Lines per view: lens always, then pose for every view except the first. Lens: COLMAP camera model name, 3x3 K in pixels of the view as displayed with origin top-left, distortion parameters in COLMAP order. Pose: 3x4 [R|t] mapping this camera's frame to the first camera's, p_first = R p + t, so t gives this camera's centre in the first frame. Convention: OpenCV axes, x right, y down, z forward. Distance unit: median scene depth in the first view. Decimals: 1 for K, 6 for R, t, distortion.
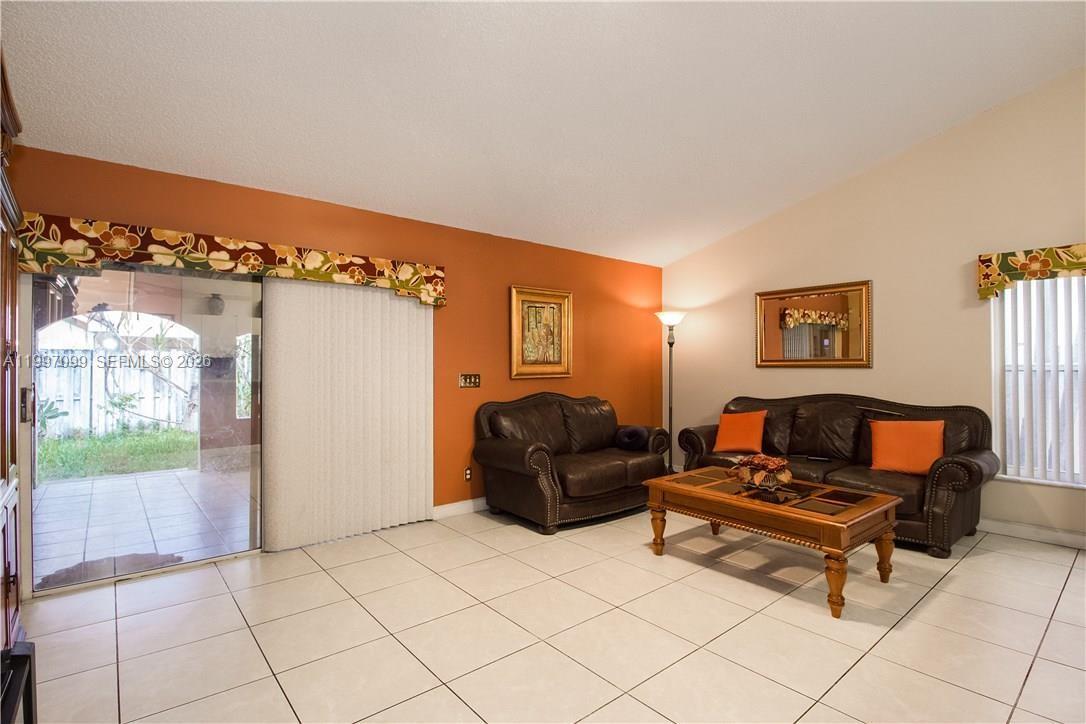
lens RADIAL K [[528.0, 0, 559.8], [0, 528.0, 361.7], [0, 0, 1]] dist [-0.000854, -0.012702]
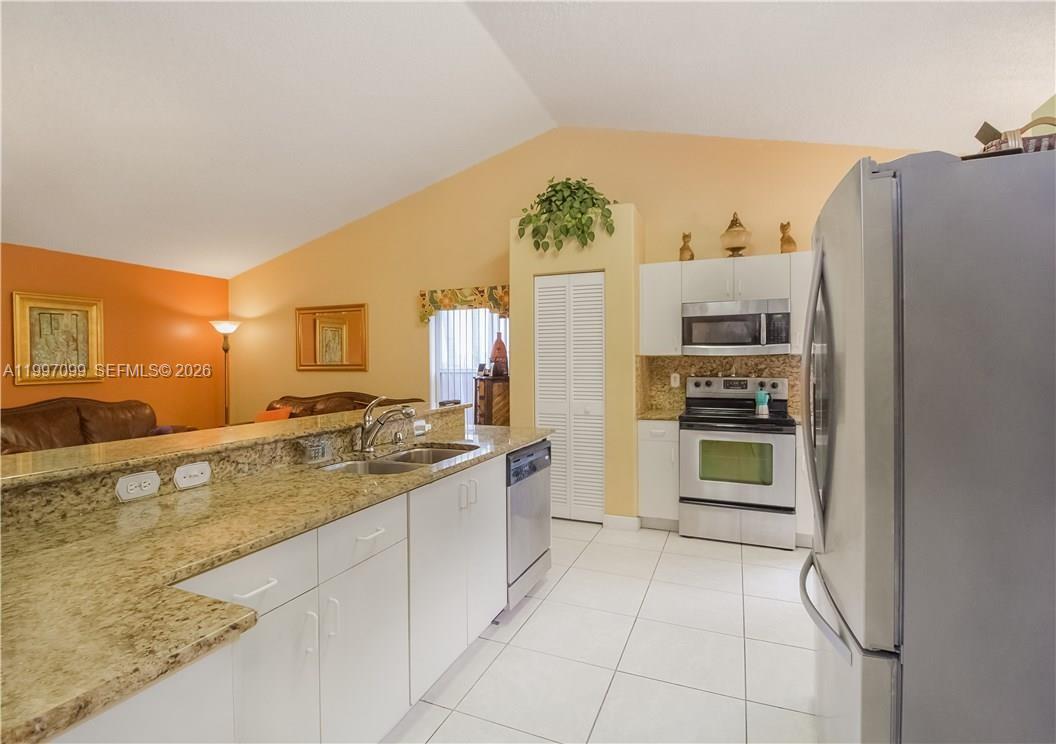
lens RADIAL K [[530.6, 0, 528.0], [0, 530.6, 372.0], [0, 0, 1]] dist [-0.005243, -0.000351]
pose [[0.904827, -0.010562, 0.425648, 0.404760], [0.000981, 0.999741, 0.022721, -0.016095], [-0.425778, -0.020141, 0.904603, -0.356736]]
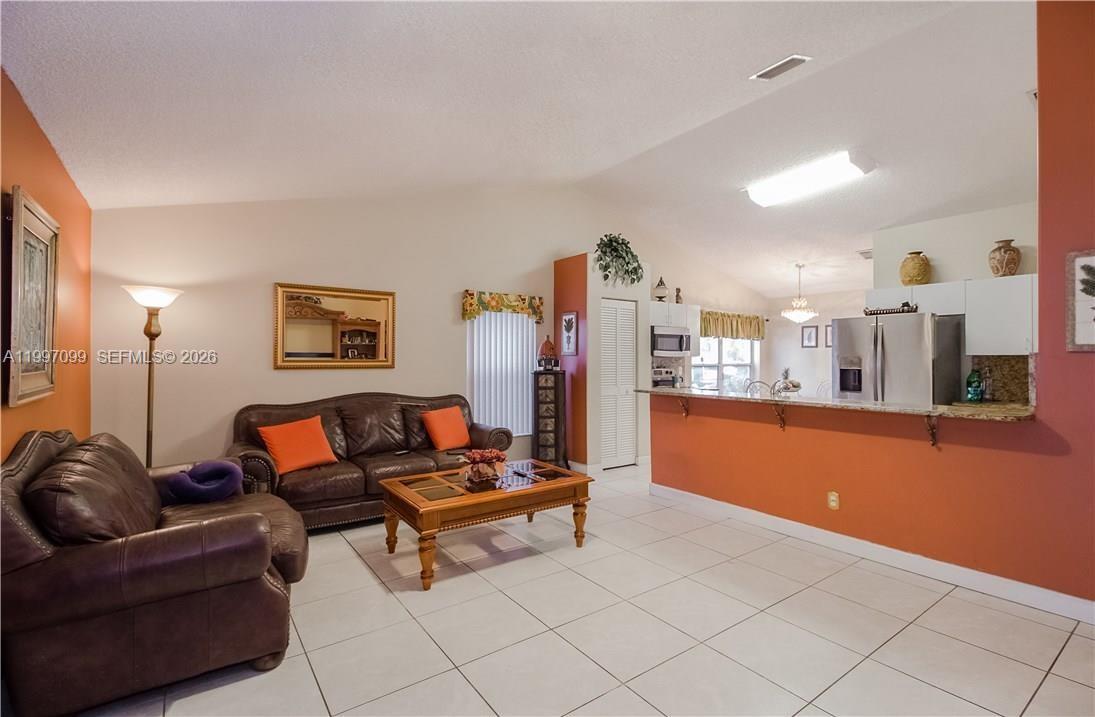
lens RADIAL K [[493.4, 0, 547.5], [0, 493.4, 358.5], [0, 0, 1]] dist [0.002338, 0.000057]
pose [[0.087296, 0.007692, 0.996153, -0.476498], [-0.006242, 0.999955, -0.007175, -0.003638], [-0.996163, -0.005592, 0.087340, 0.584652]]
